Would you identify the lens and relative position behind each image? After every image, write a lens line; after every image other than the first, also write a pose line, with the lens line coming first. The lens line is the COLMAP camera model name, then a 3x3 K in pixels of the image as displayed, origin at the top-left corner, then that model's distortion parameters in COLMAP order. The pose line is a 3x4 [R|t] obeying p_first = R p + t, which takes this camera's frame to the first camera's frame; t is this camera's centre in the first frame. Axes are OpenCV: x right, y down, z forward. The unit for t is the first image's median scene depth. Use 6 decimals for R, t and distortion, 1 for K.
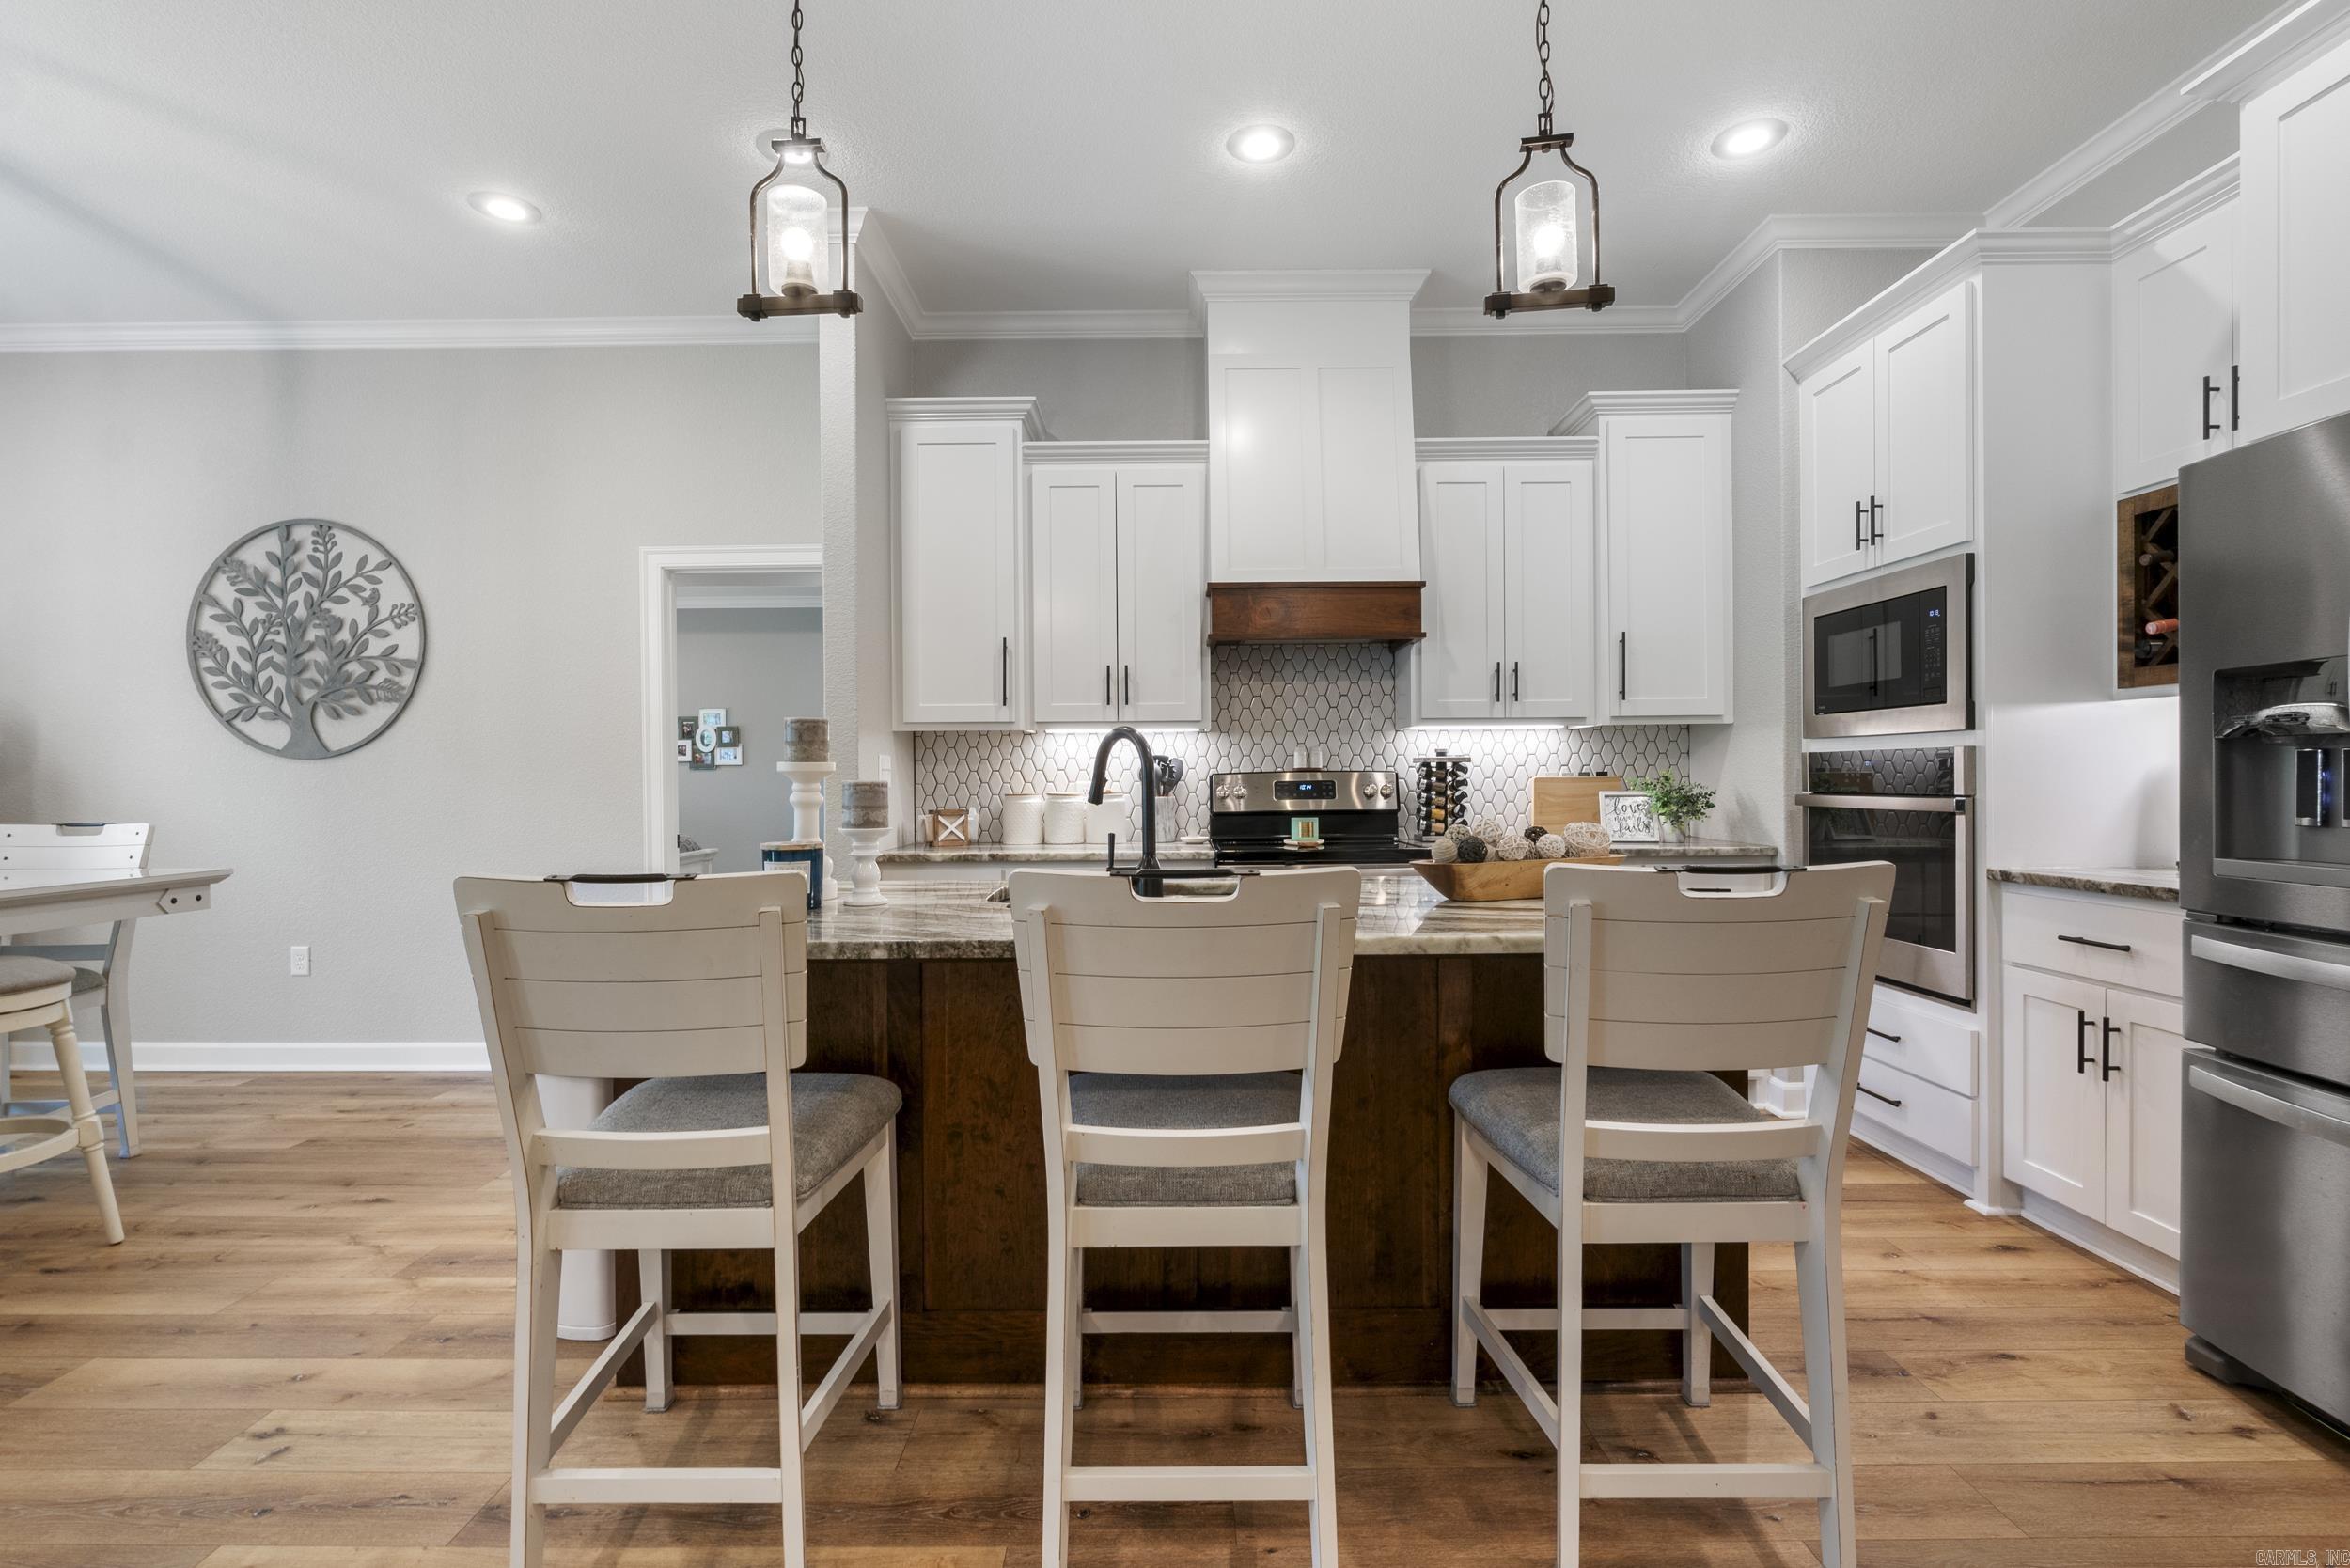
lens RADIAL K [[1092.6, 0, 1166.5], [0, 1092.6, 783.7], [0, 0, 1]] dist [-0.005833, -0.000526]
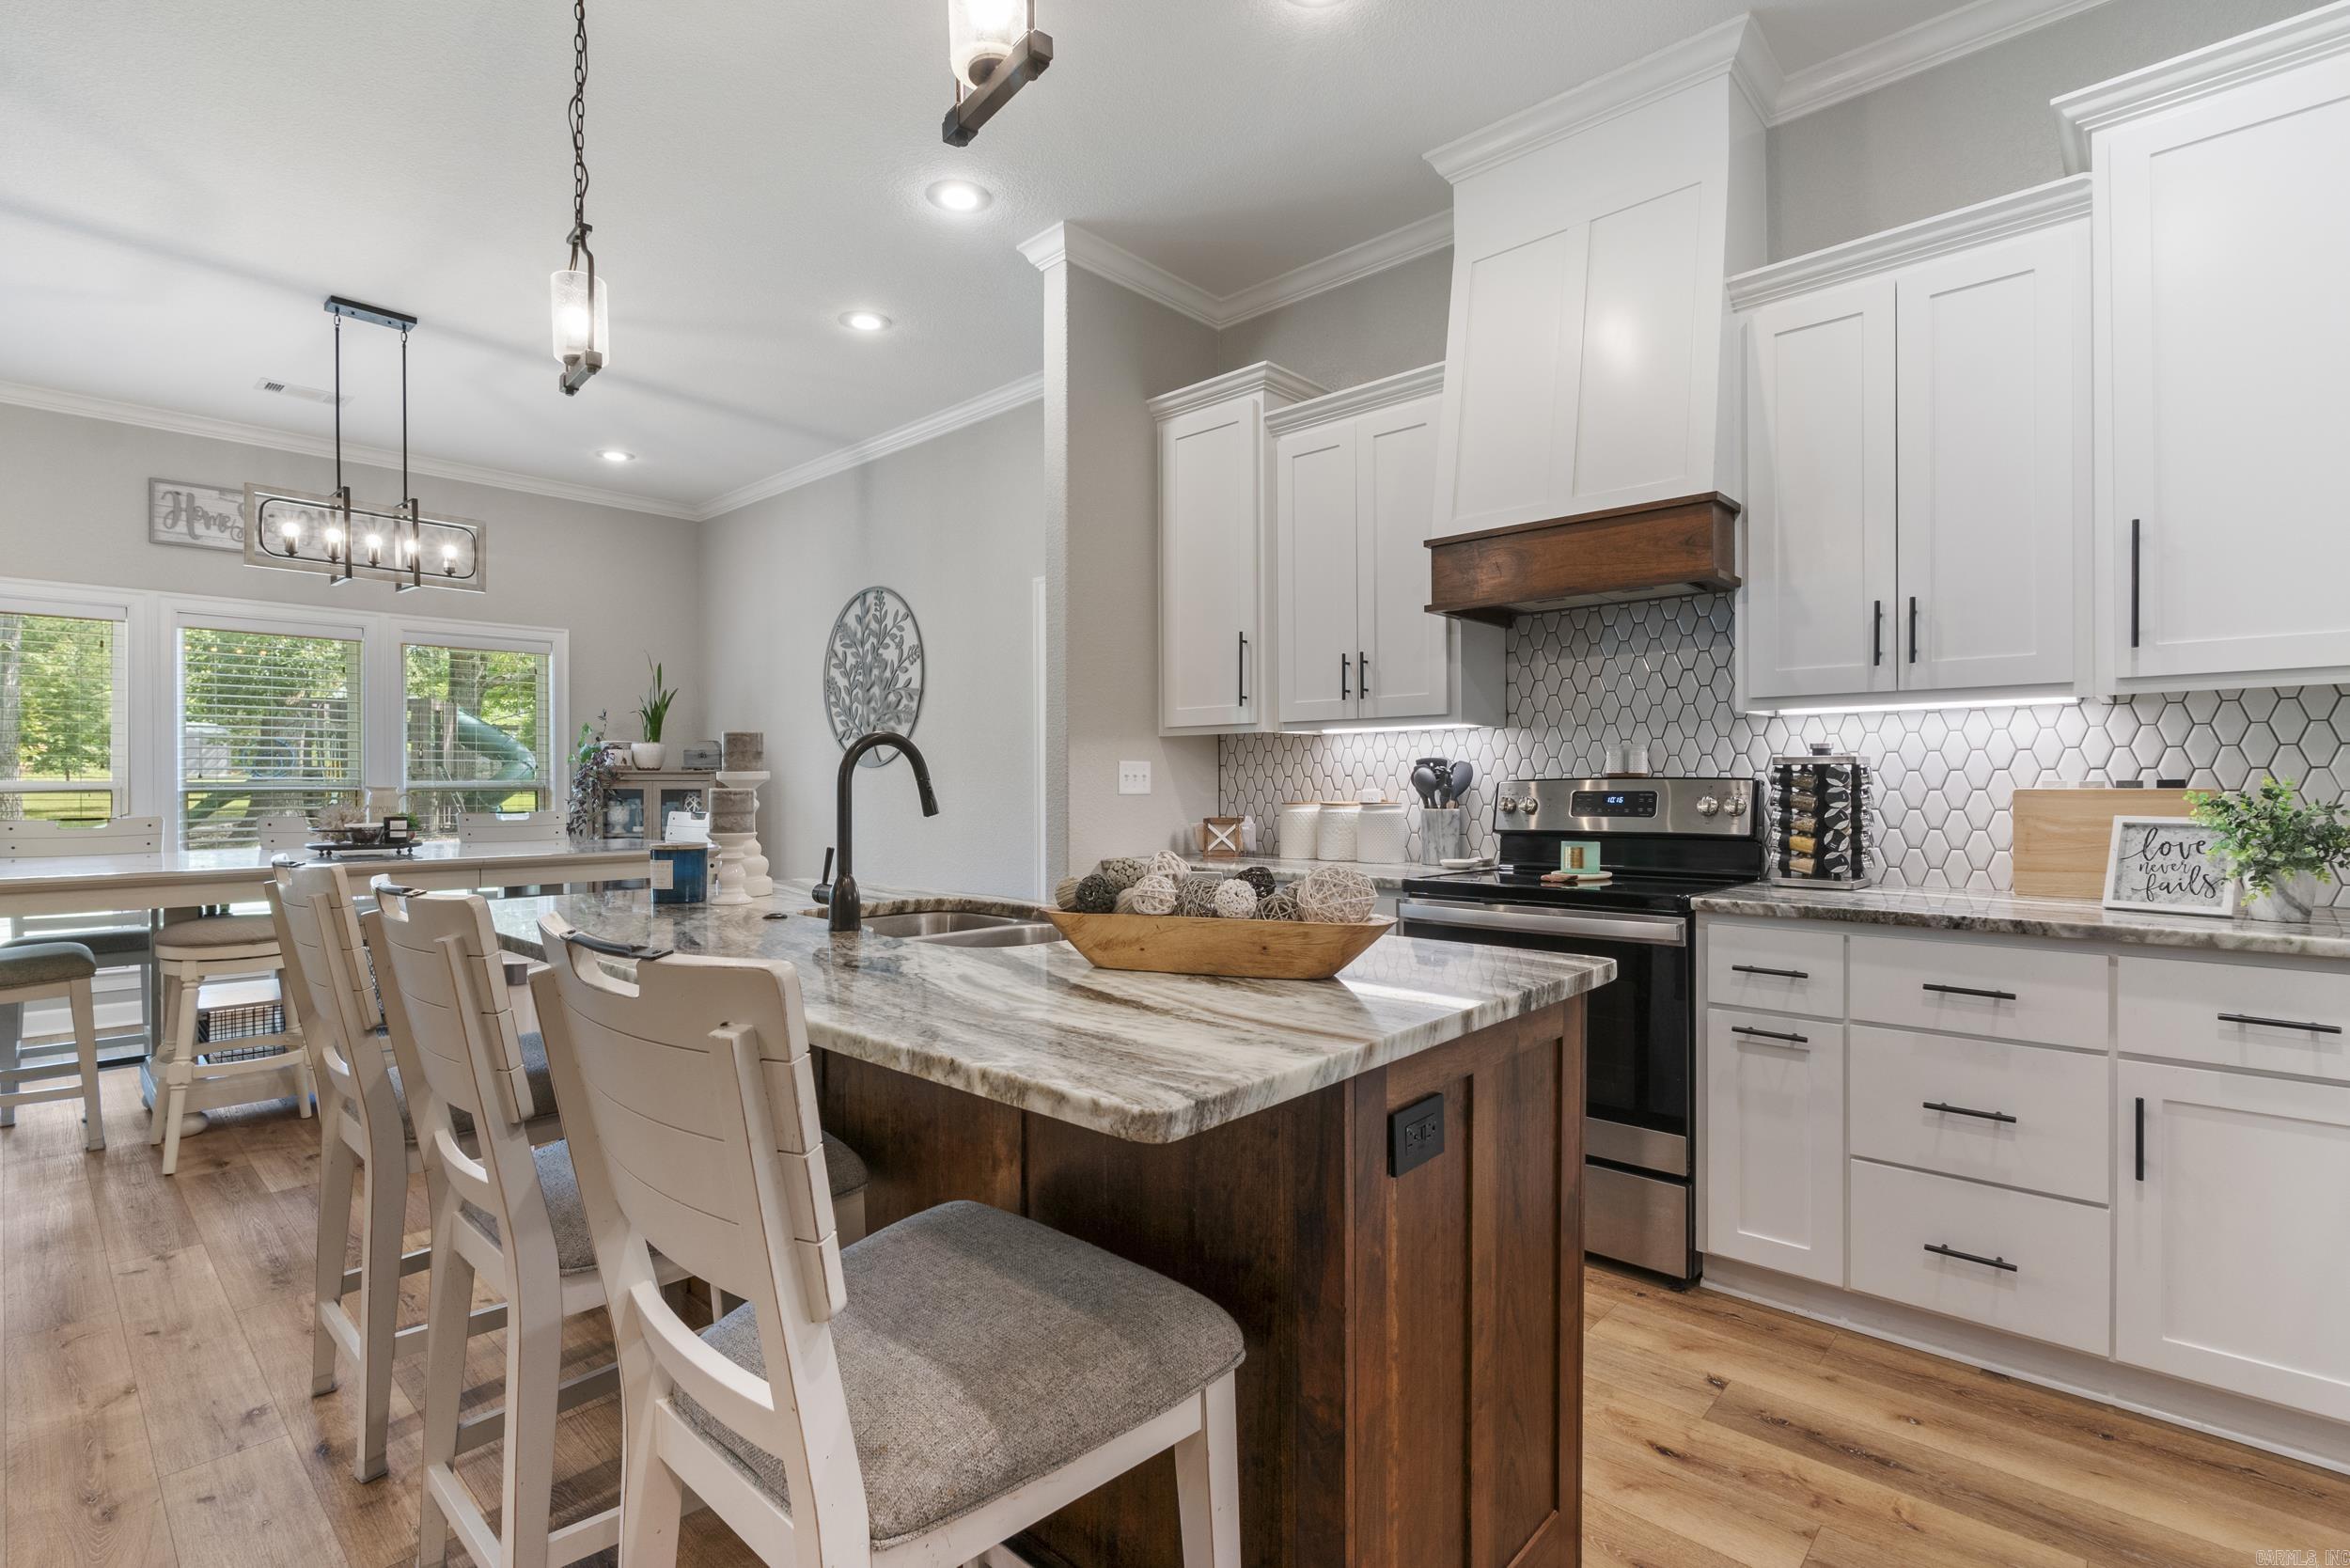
lens RADIAL K [[1092.6, 0, 1172.6], [0, 1092.6, 790.1], [0, 0, 1]] dist [-0.005833, -0.000526]
pose [[0.741129, 0.009142, -0.671300, 0.401963], [-0.005291, 0.999956, 0.007776, -0.007382], [0.671342, -0.002211, 0.741145, 0.263745]]
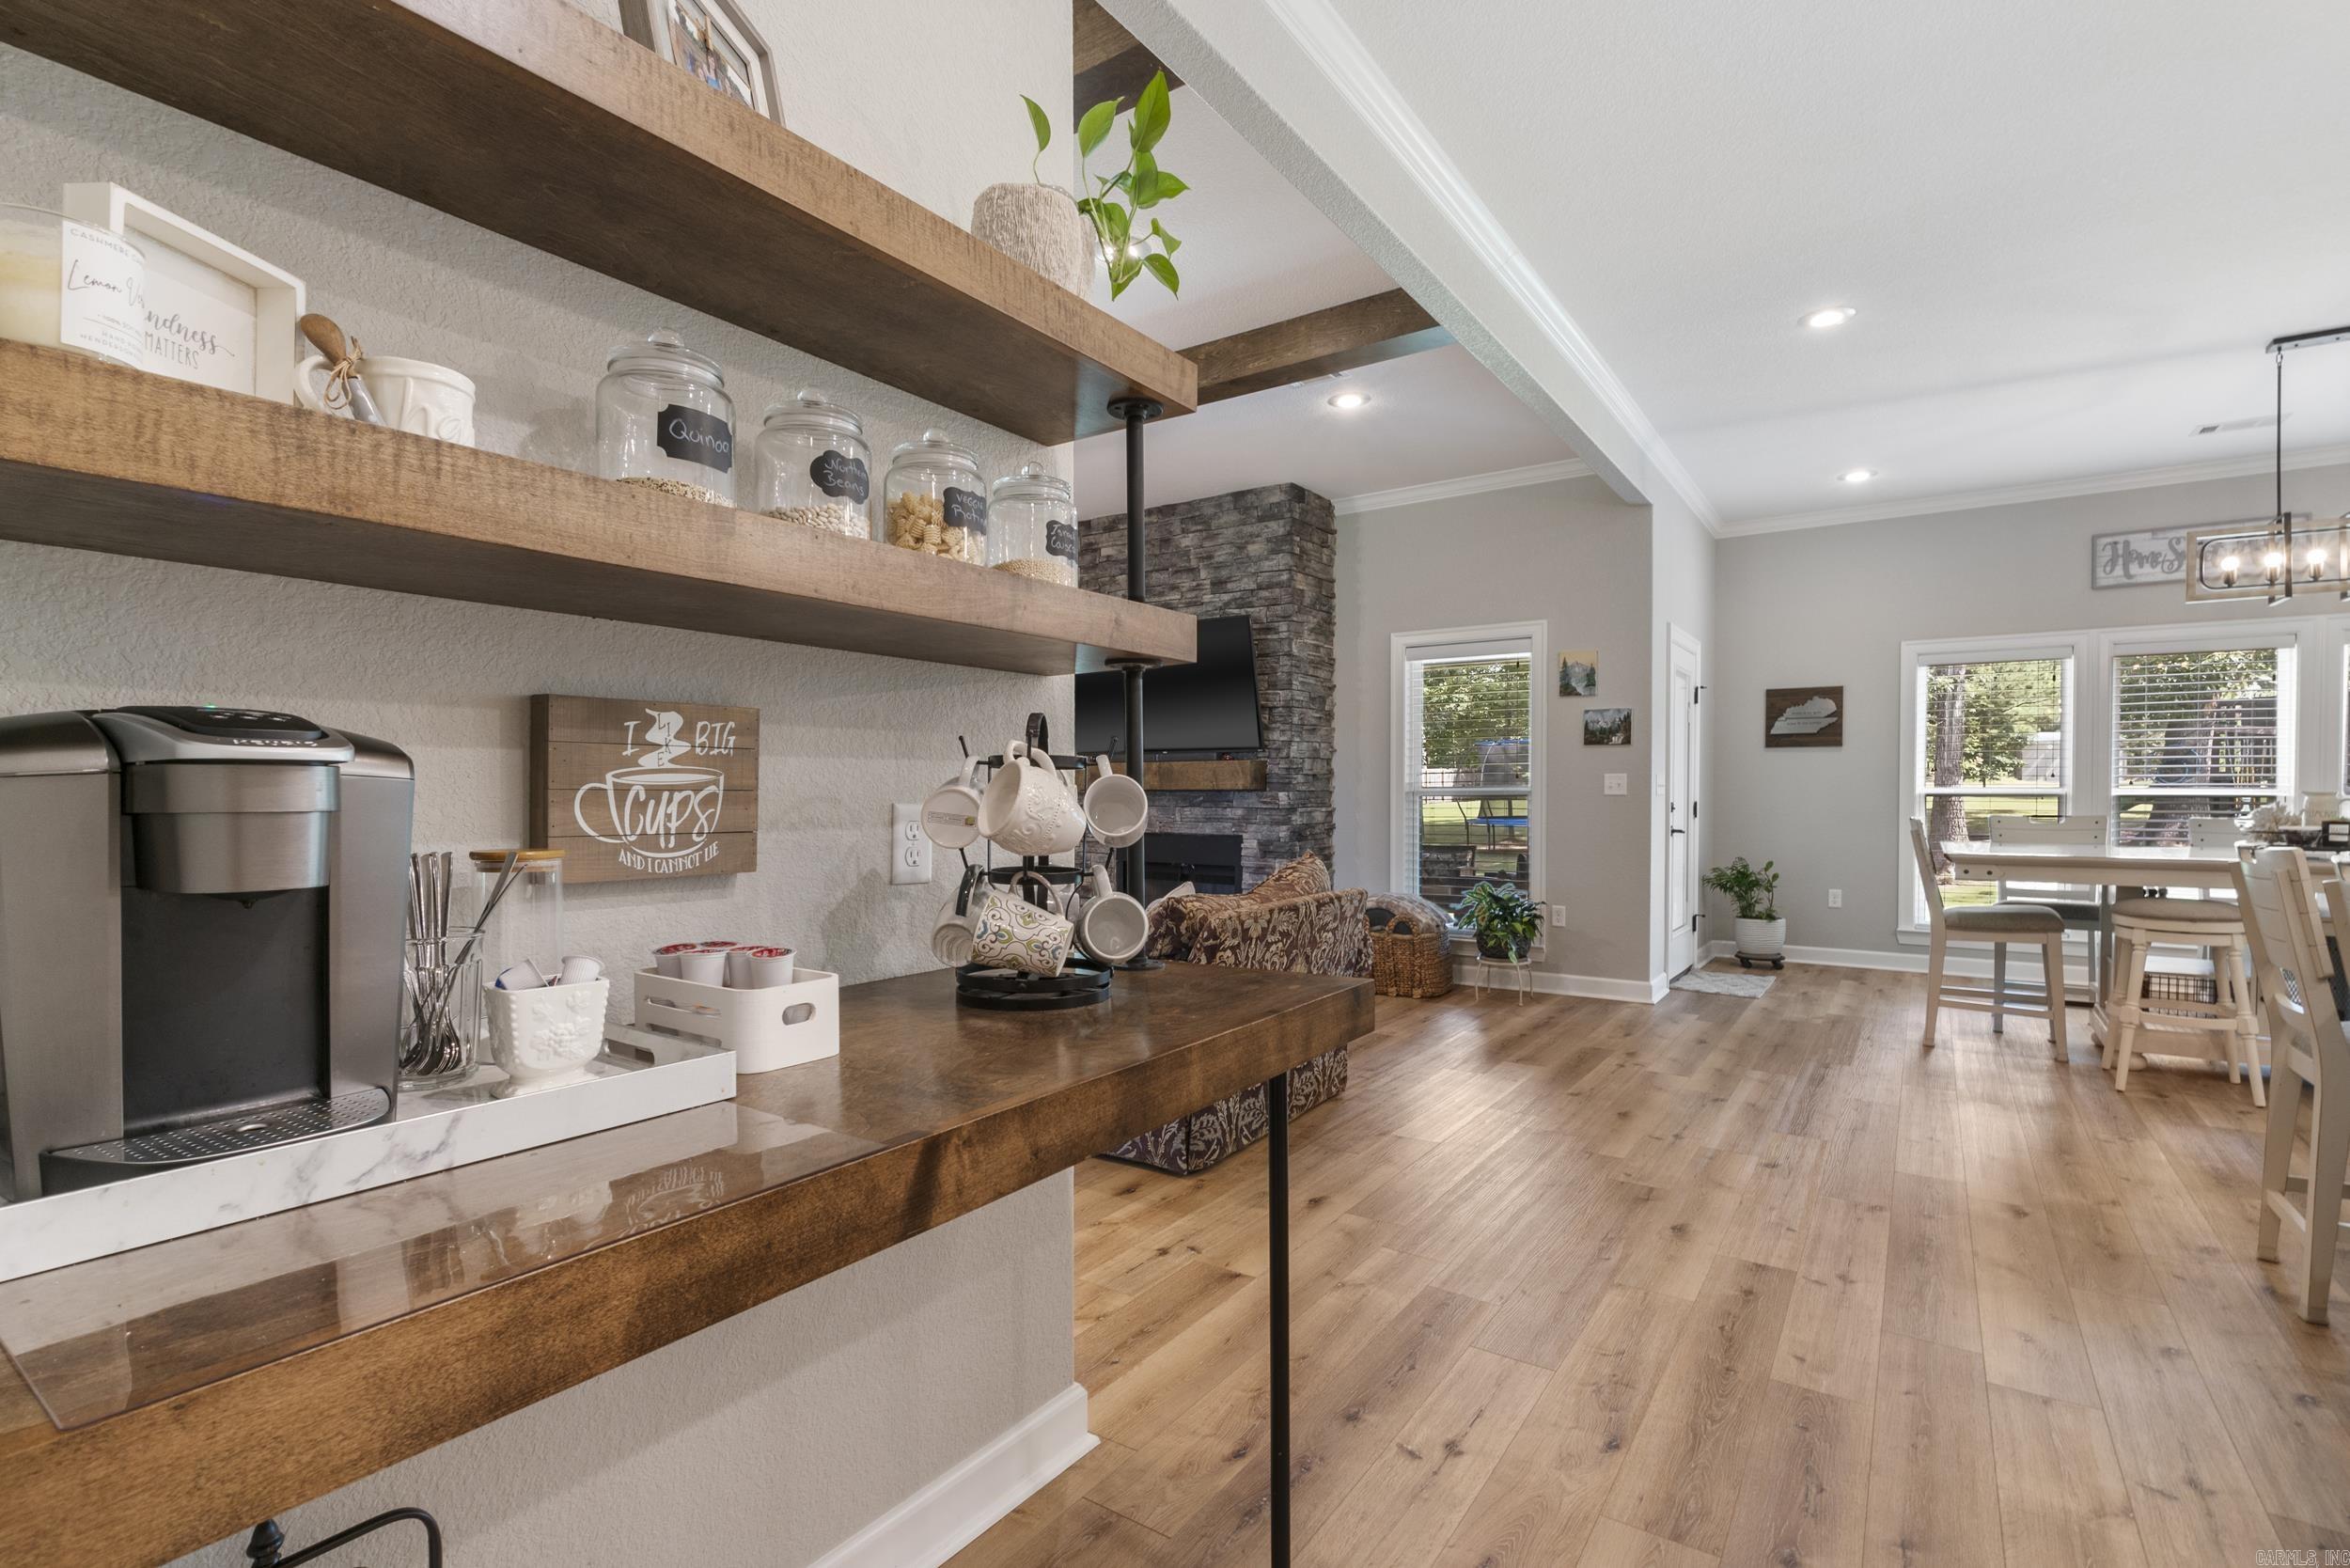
lens RADIAL K [[1092.6, 0, 1151.1], [0, 1092.6, 803.6], [0, 0, 1]] dist [-0.005833, -0.000526]
pose [[-0.569955, 0.015450, -0.821531, 0.682989], [-0.001531, 0.999802, 0.019865, -0.006208], [0.821675, 0.012579, -0.569818, 0.189282]]
